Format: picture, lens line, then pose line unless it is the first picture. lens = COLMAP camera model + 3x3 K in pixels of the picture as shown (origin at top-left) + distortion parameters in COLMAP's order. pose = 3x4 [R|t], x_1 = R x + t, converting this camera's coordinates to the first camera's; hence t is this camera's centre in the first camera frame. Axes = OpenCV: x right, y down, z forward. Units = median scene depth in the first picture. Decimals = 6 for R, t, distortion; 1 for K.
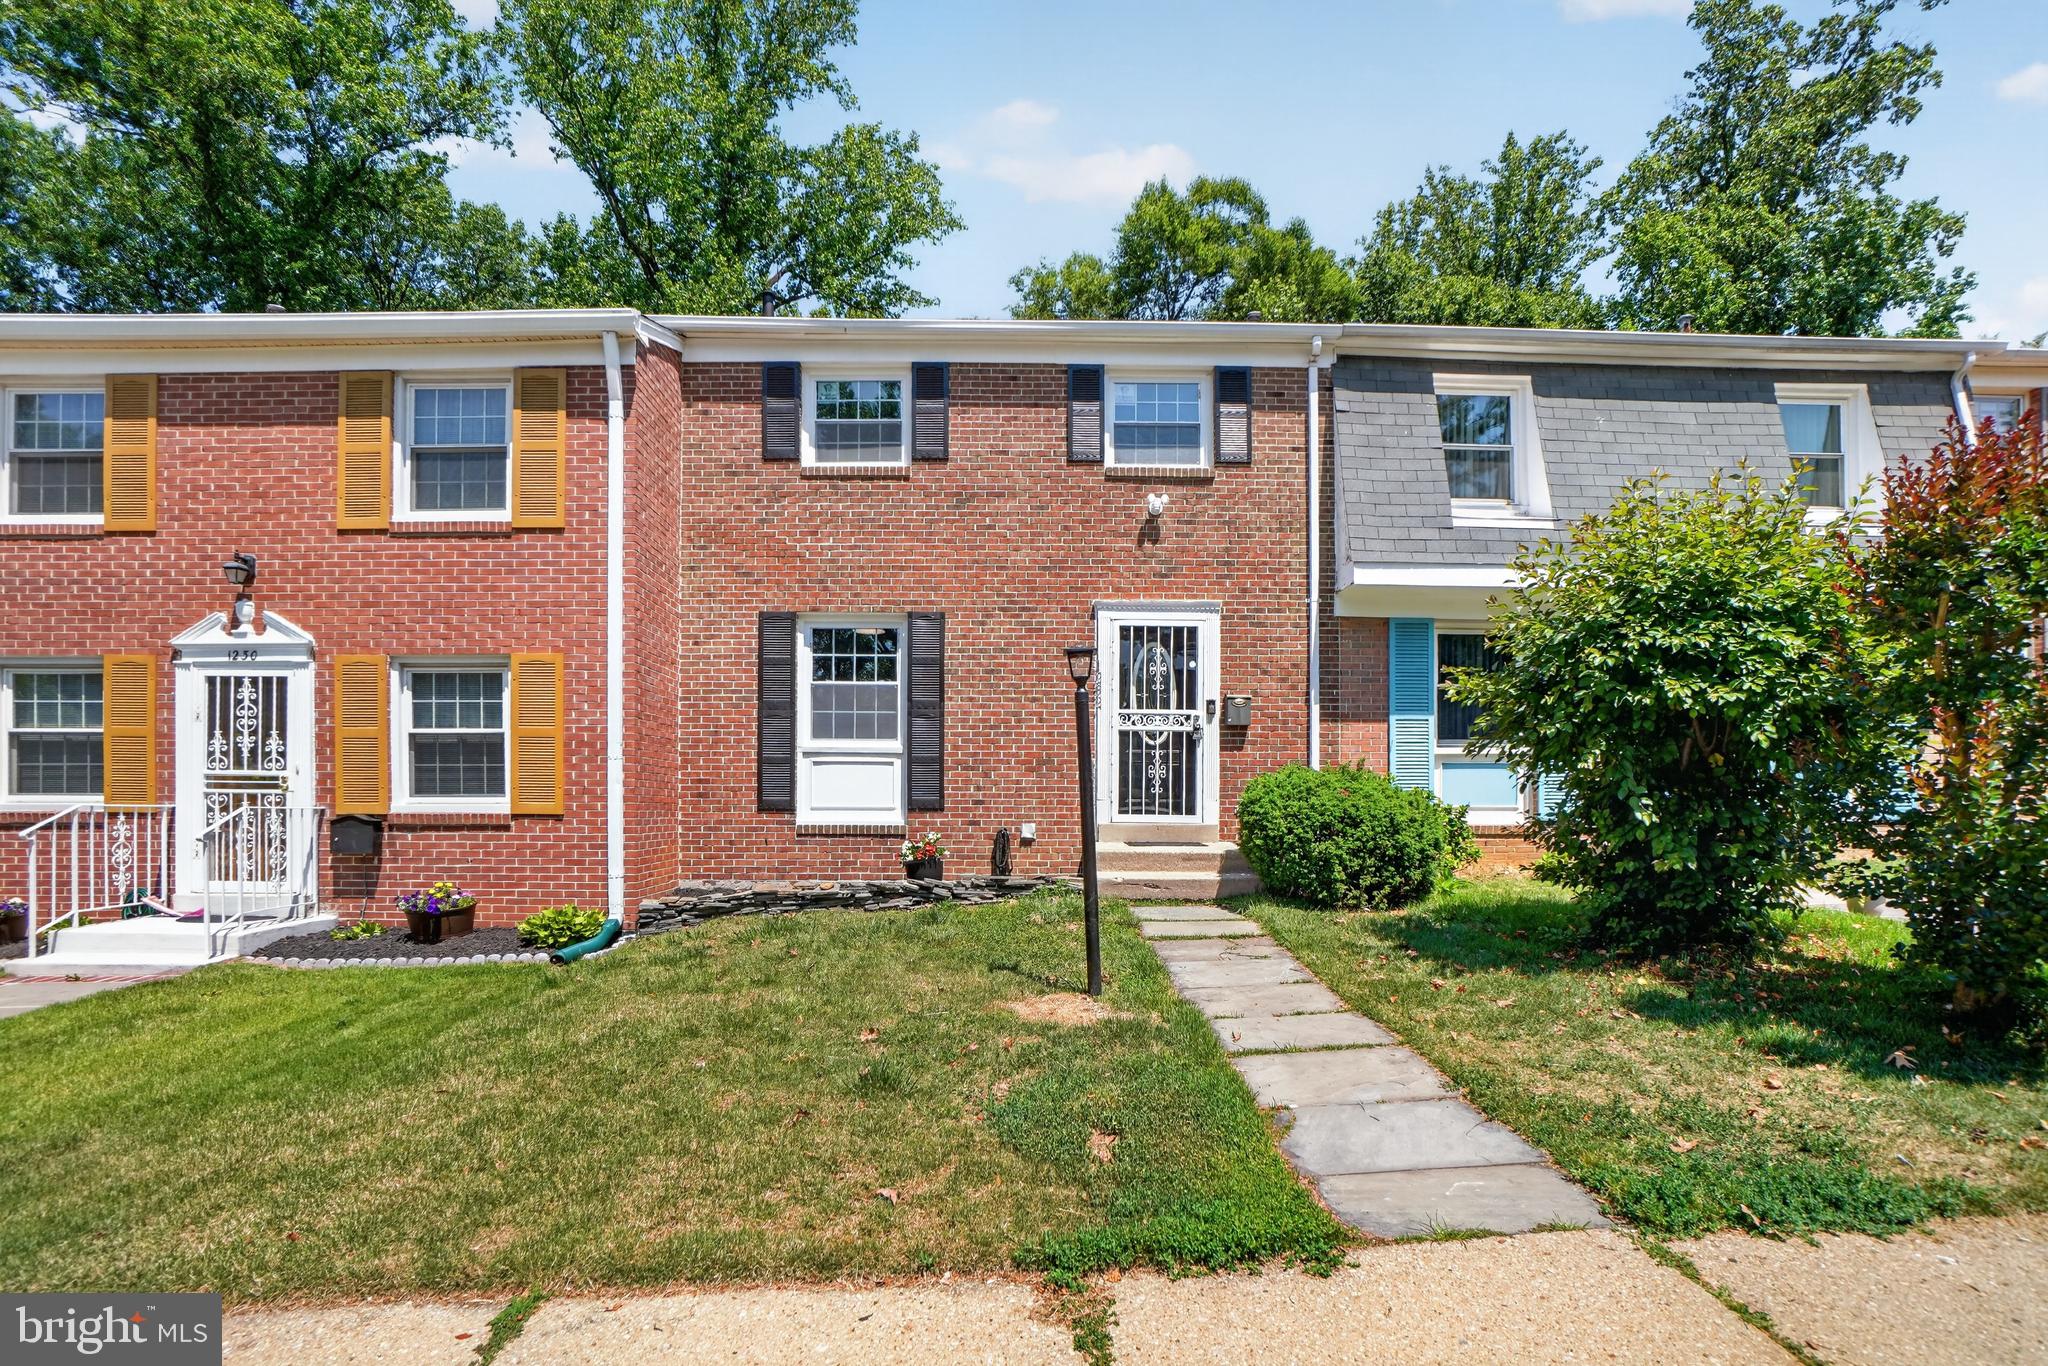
lens RADIAL K [[1022.4, 0, 1005.3], [0, 1022.4, 795.3], [0, 0, 1]] dist [-0.037326, 0.012744]
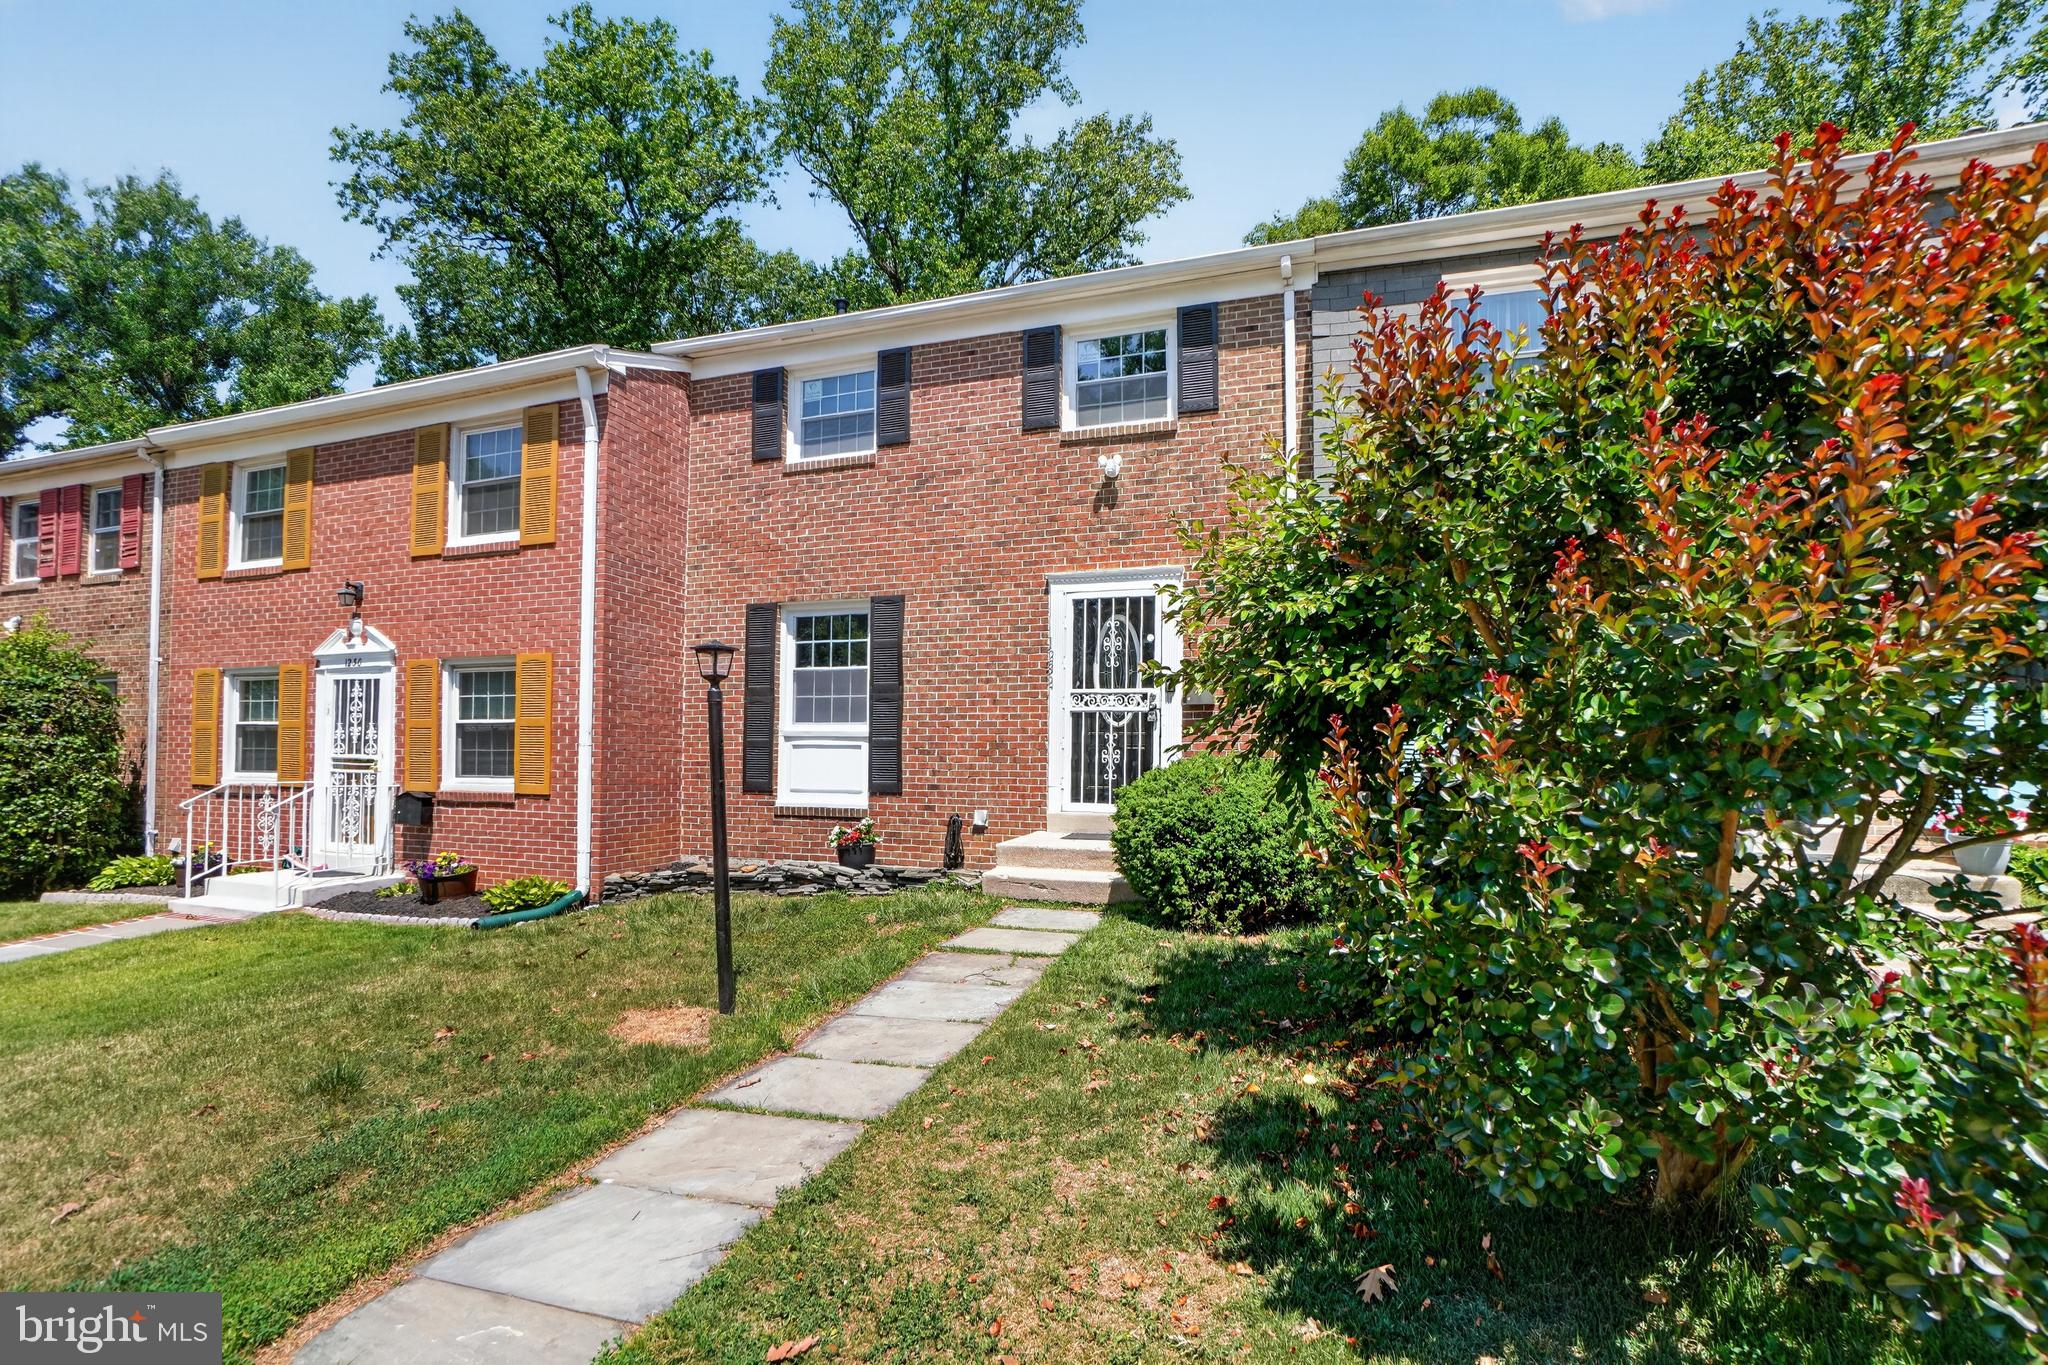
lens RADIAL K [[989.9, 0, 1025.9], [0, 989.9, 721.0], [0, 0, 1]] dist [-0.042779, 0.016538]
pose [[0.934269, -0.007714, -0.356485, 0.427312], [-0.003449, 0.999524, -0.030668, -0.029935], [0.356552, 0.029882, 0.933798, 0.158670]]
